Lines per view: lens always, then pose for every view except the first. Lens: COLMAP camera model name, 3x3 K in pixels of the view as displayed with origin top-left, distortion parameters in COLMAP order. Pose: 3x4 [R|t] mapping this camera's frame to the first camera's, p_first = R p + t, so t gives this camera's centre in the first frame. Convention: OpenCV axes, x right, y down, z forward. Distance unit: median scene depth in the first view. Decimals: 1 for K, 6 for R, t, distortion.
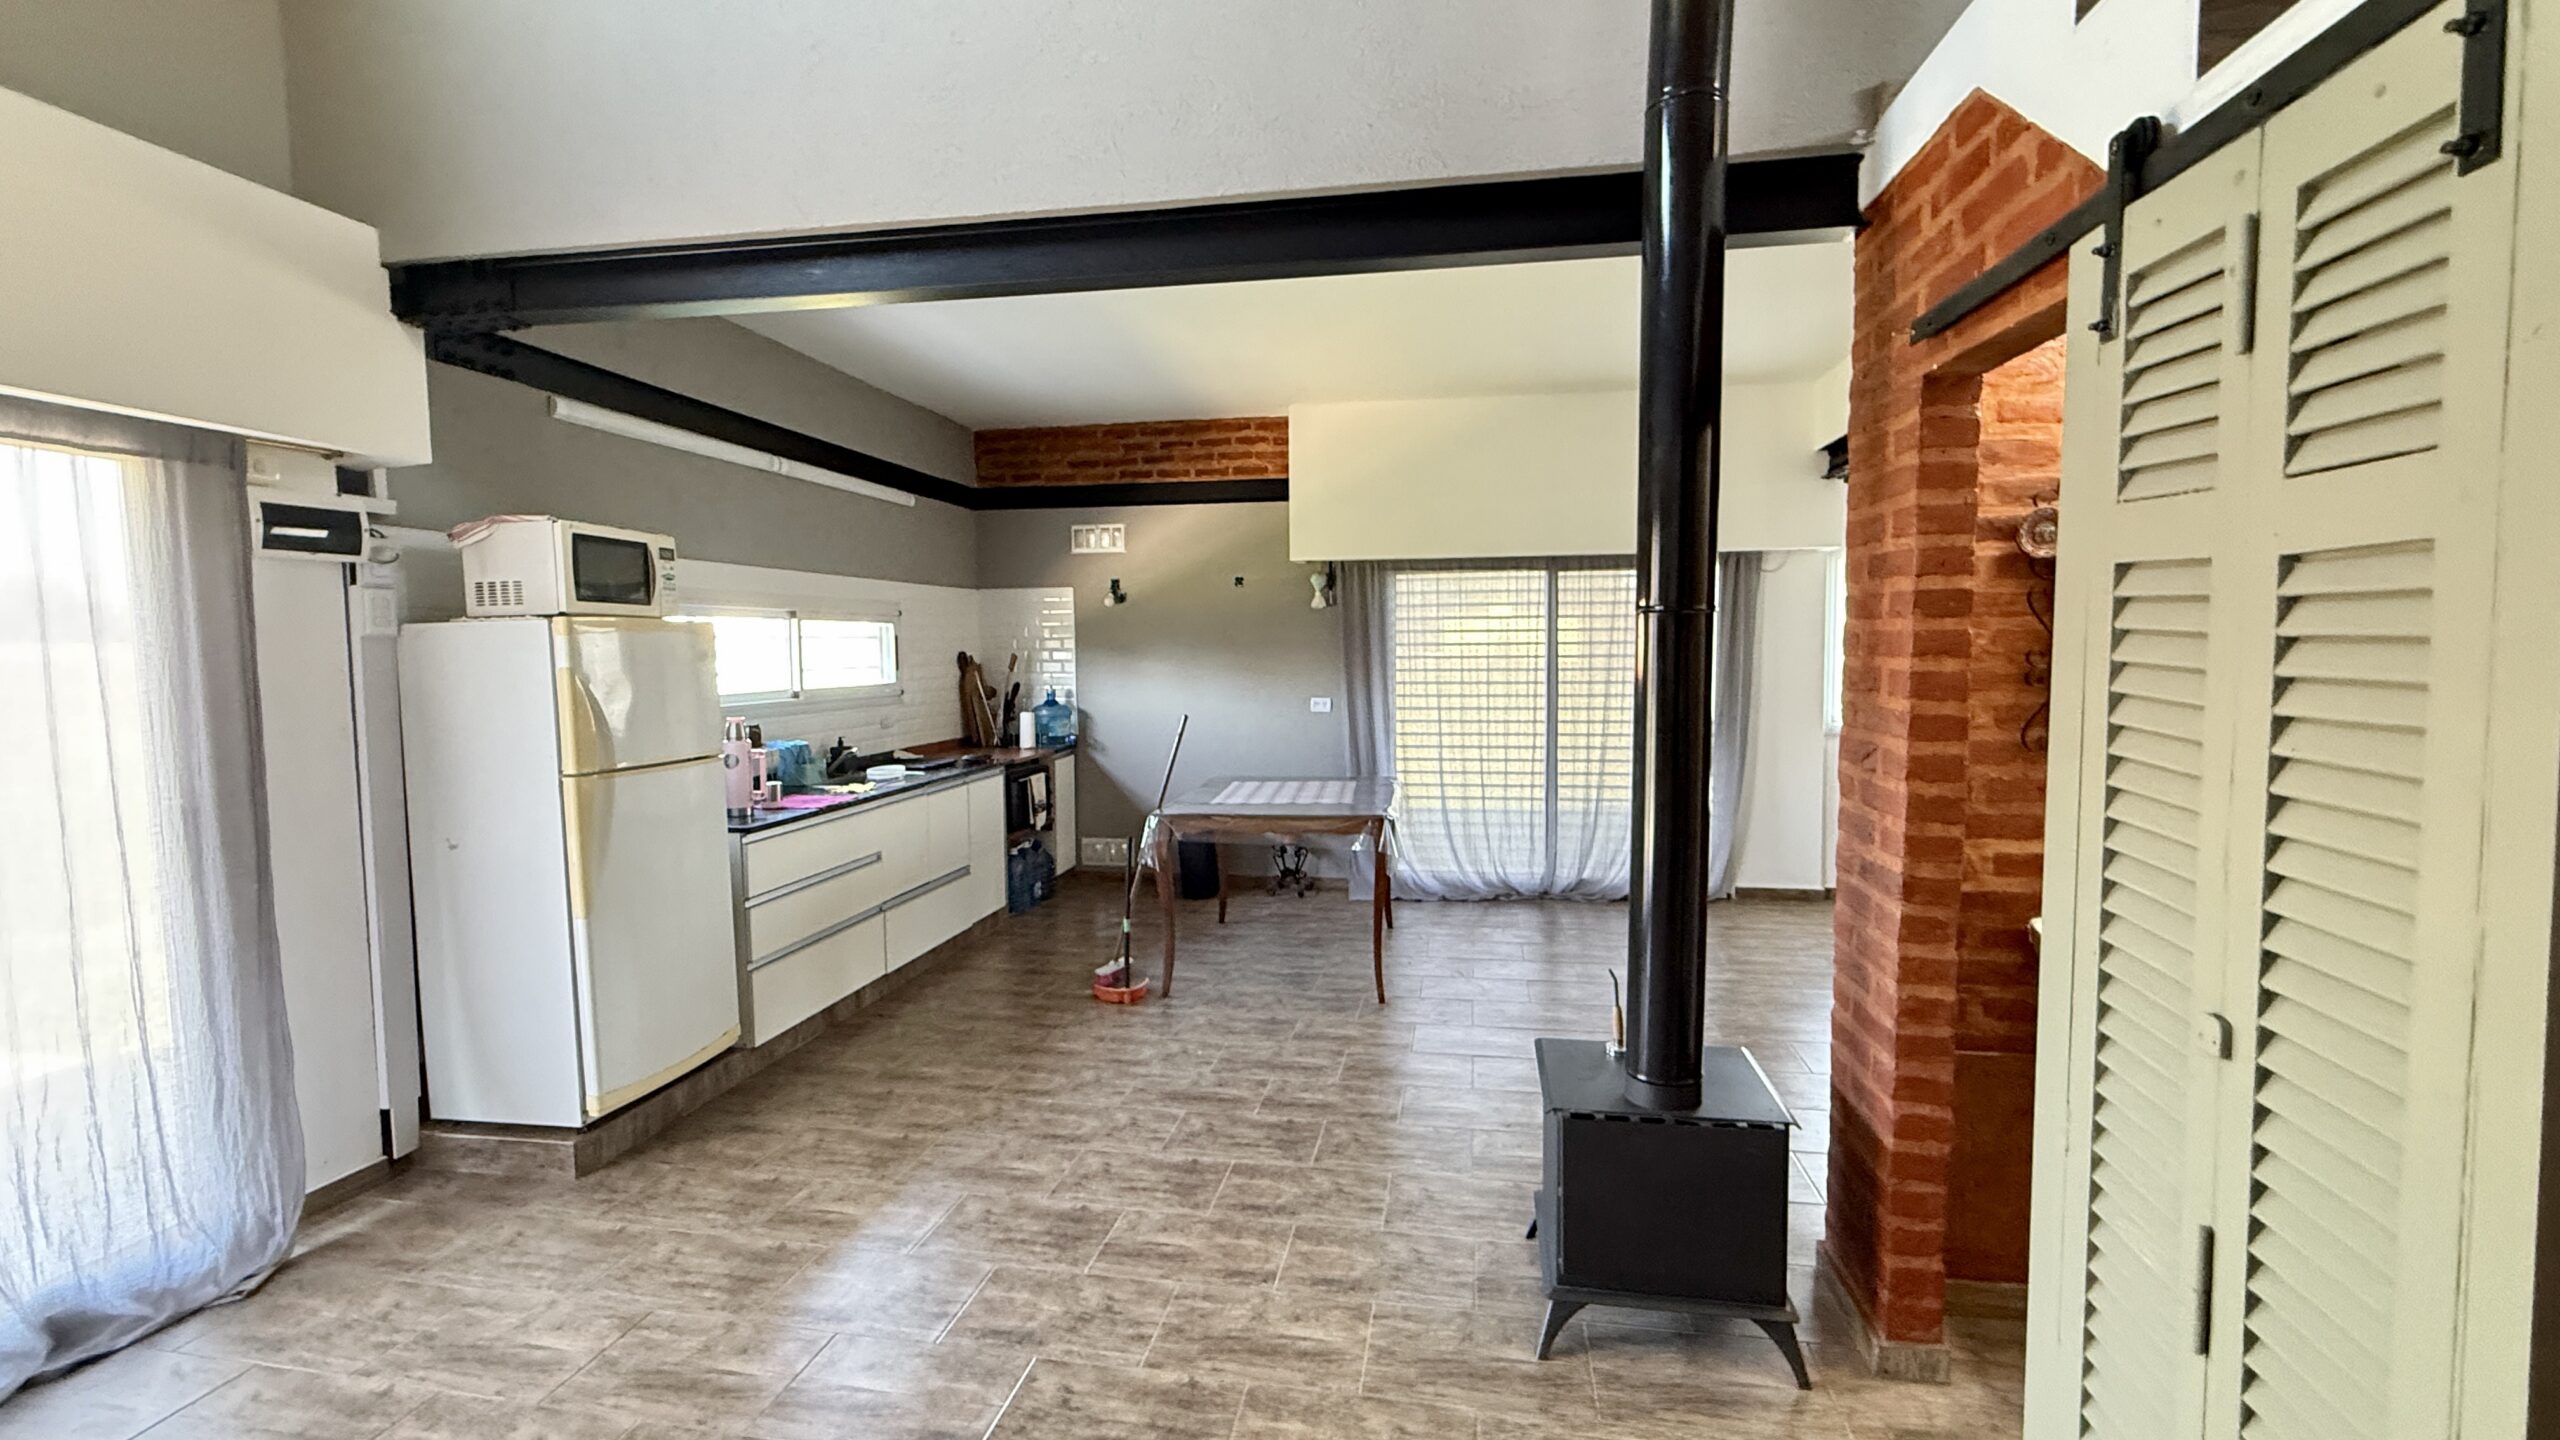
lens RADIAL K [[1065.8, 0, 1291.6], [0, 1065.8, 716.5], [0, 0, 1]] dist [0.001582, -0.001813]
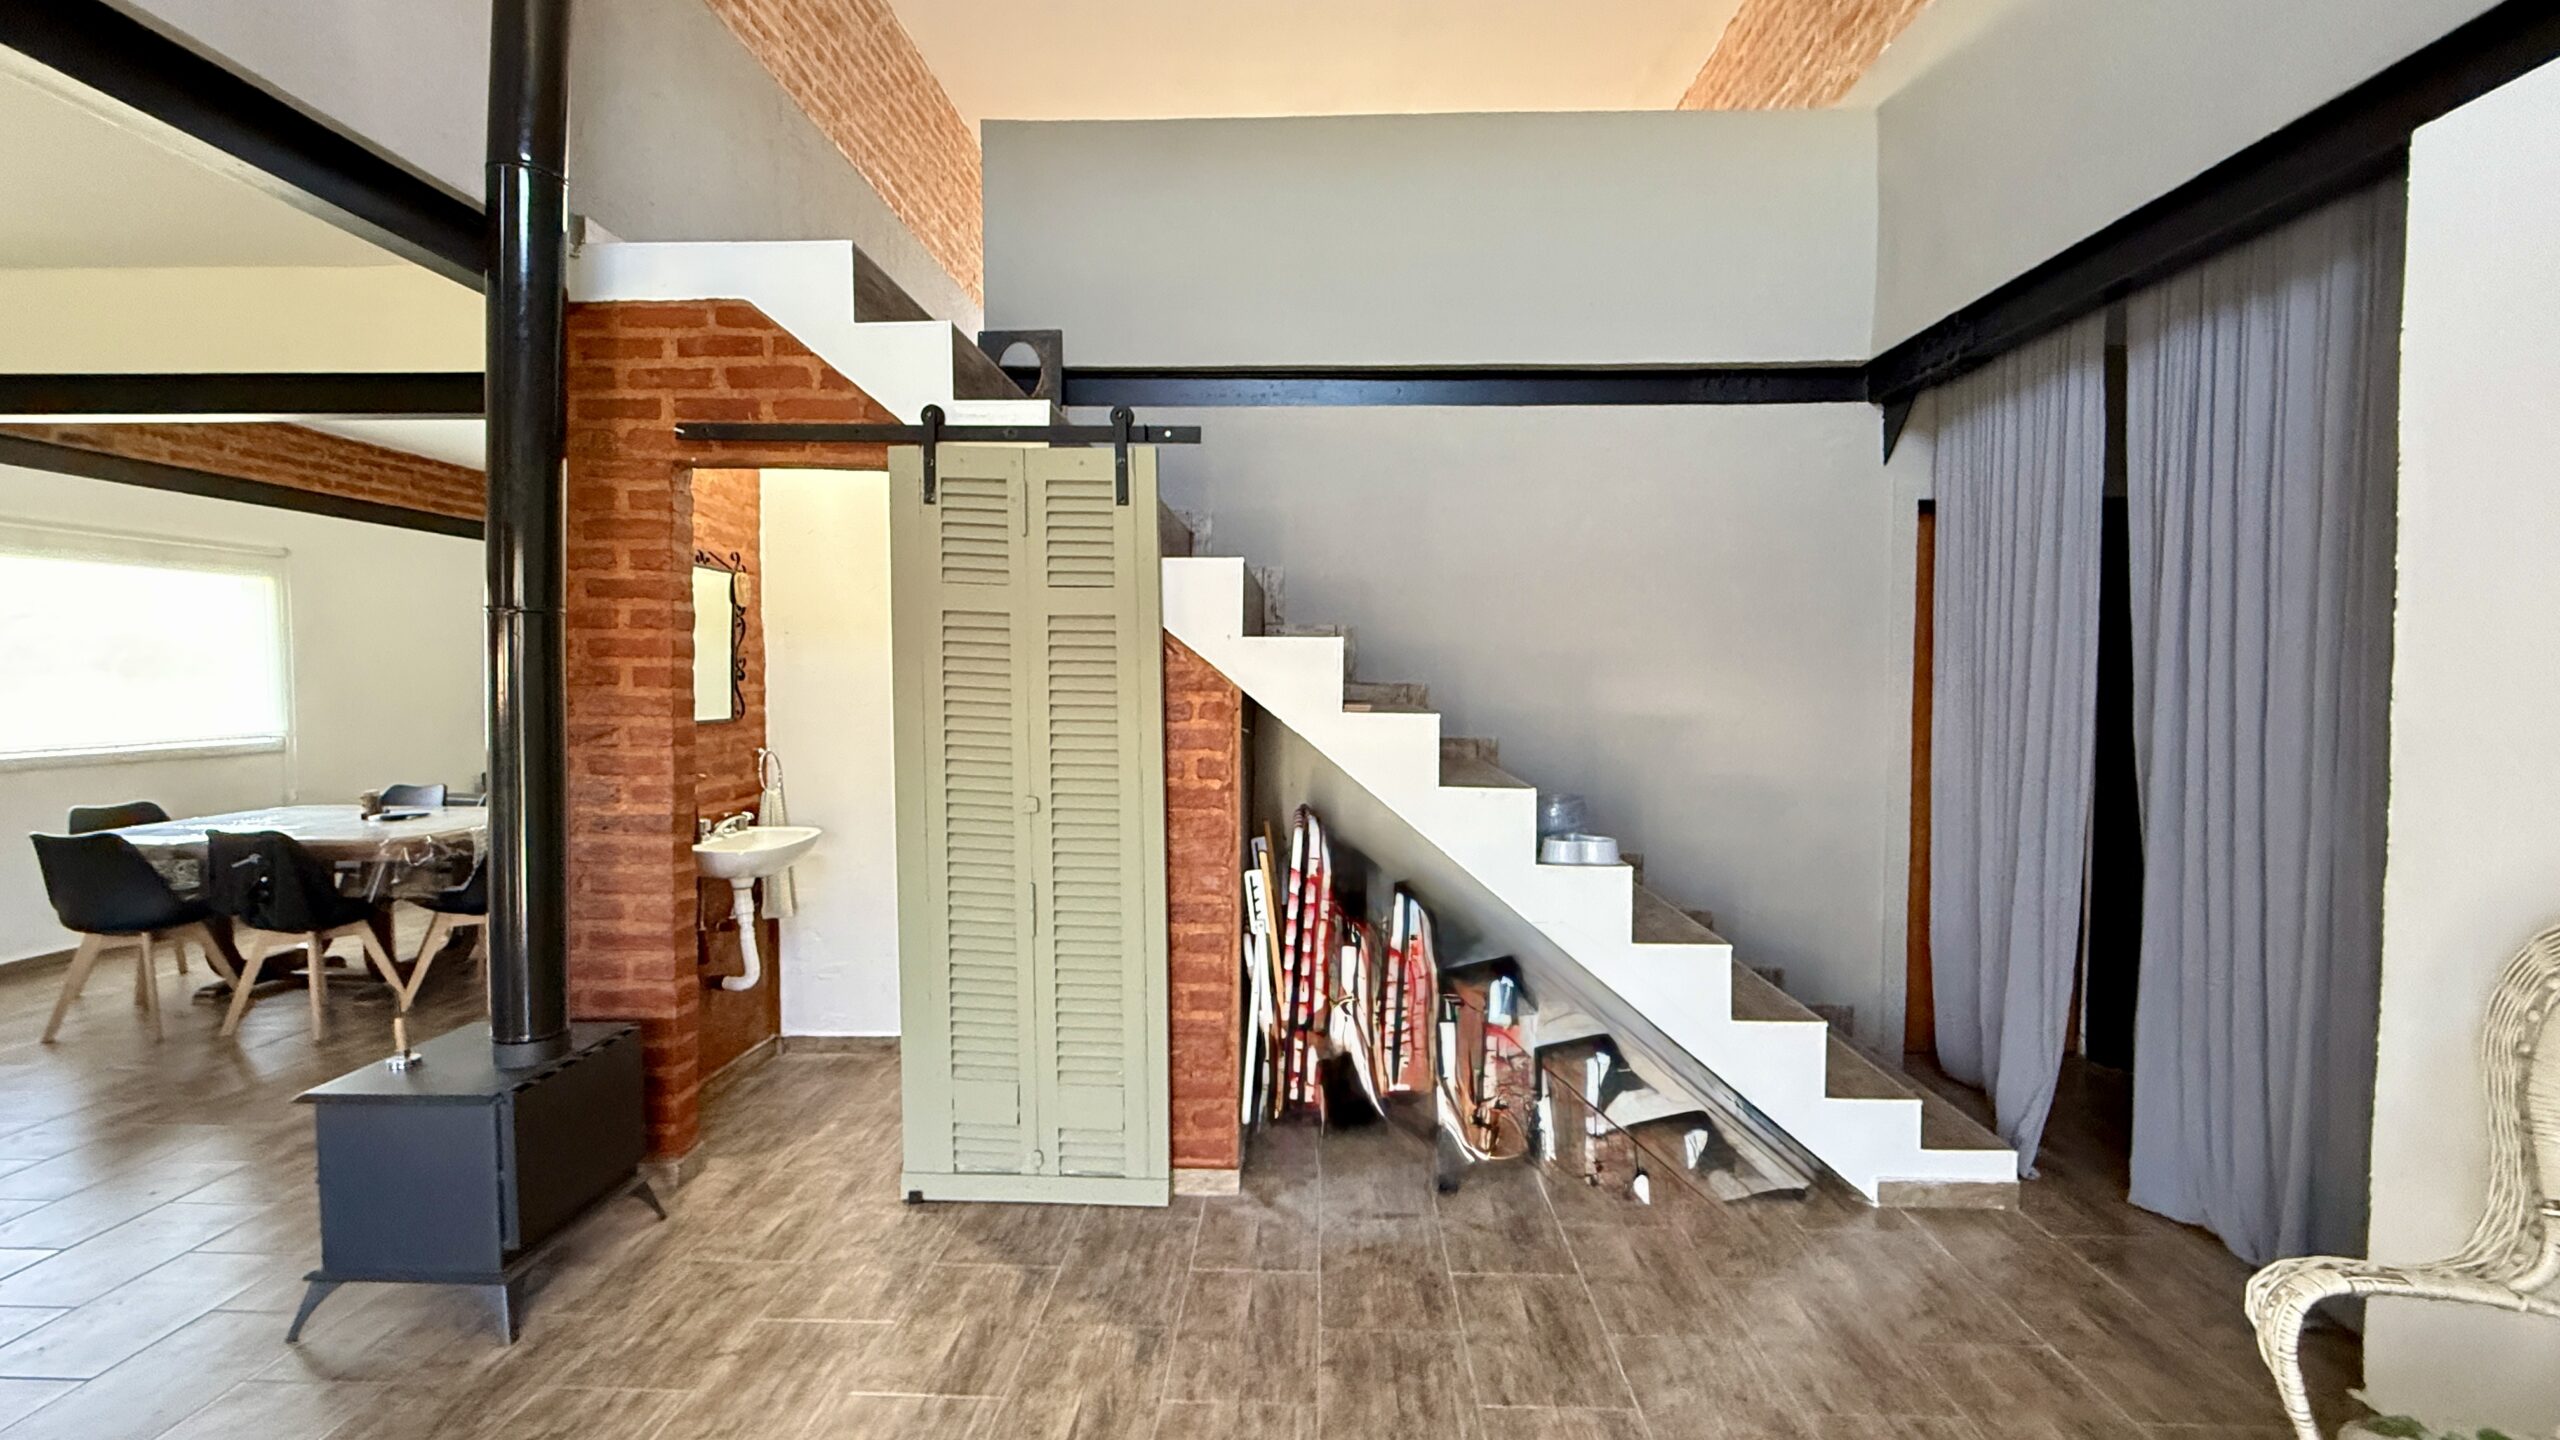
lens RADIAL K [[1065.8, 0, 1270.4], [0, 1065.8, 717.2], [0, 0, 1]] dist [0.001582, -0.001813]
pose [[-0.132272, -0.030540, 0.990743, -0.311328], [0.064395, 0.997149, 0.039335, 0.005971], [-0.989120, 0.069002, -0.129928, 0.139439]]
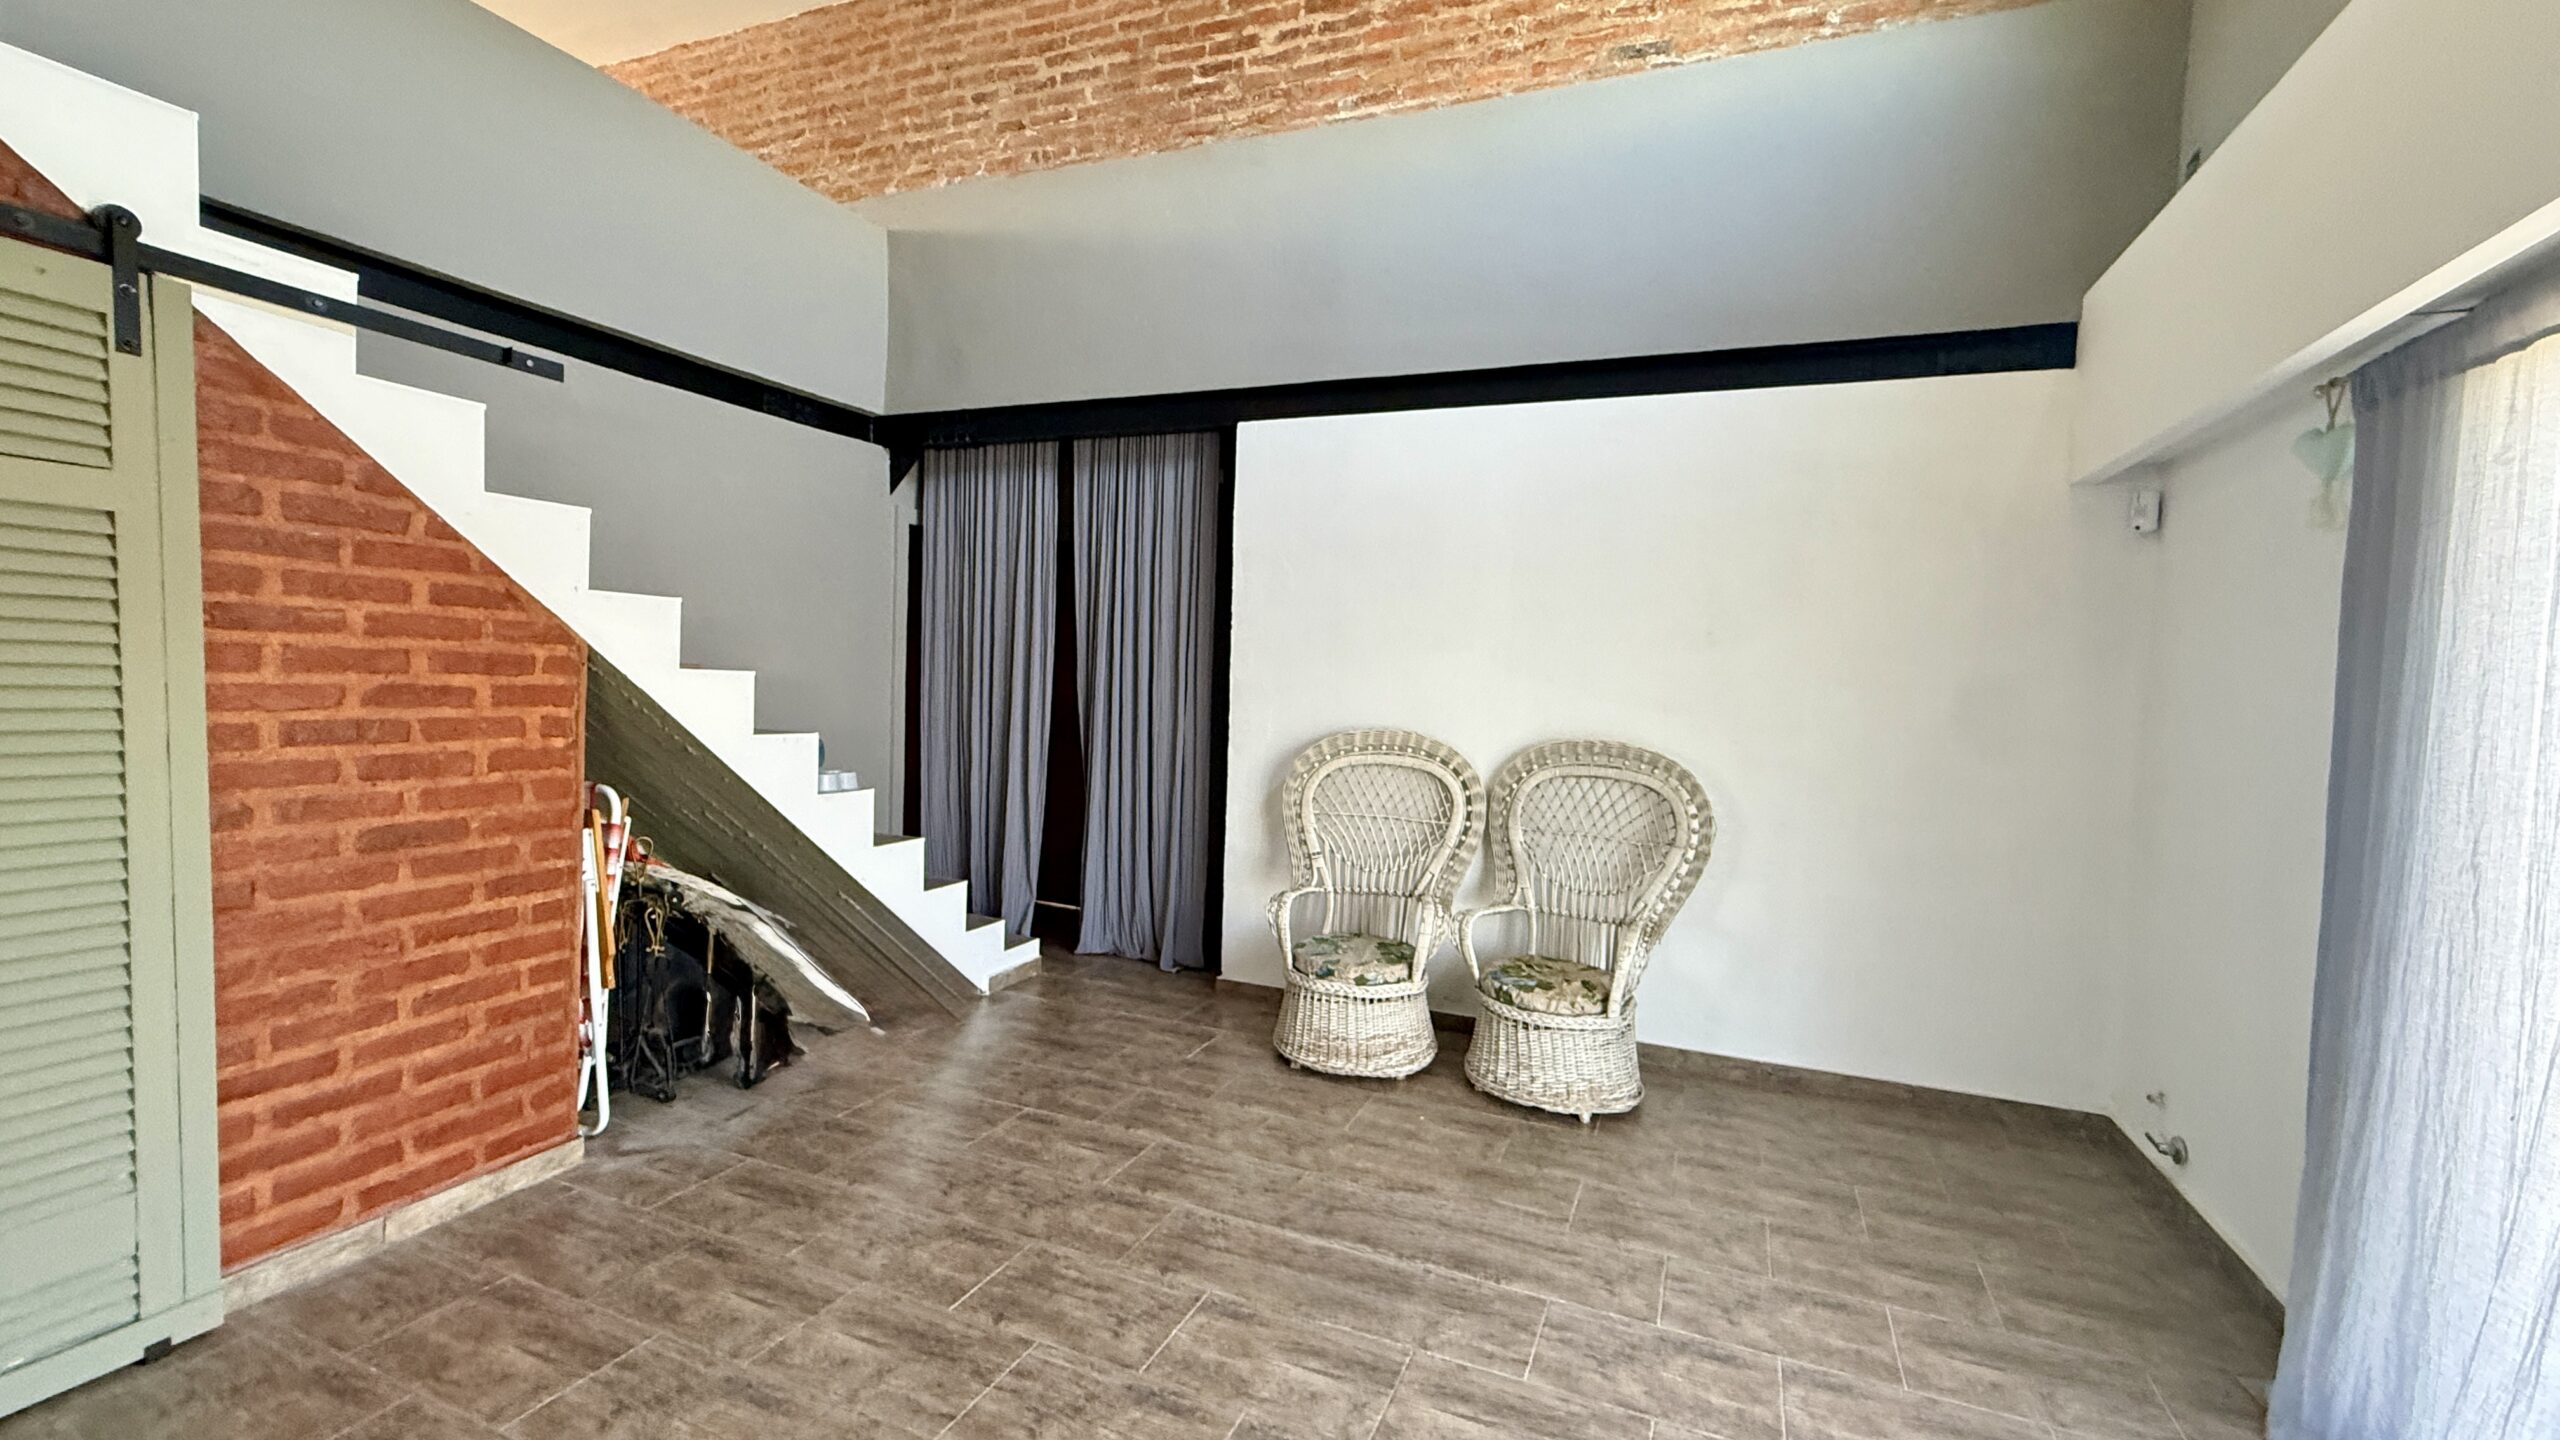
lens RADIAL K [[1065.8, 0, 1280.3], [0, 1065.8, 713.2], [0, 0, 1]] dist [0.001582, -0.001813]
pose [[-0.973842, -0.029798, 0.225265, -0.237985], [-0.007775, 0.995153, 0.098026, -0.006039], [-0.227094, 0.093710, -0.969354, 0.470944]]
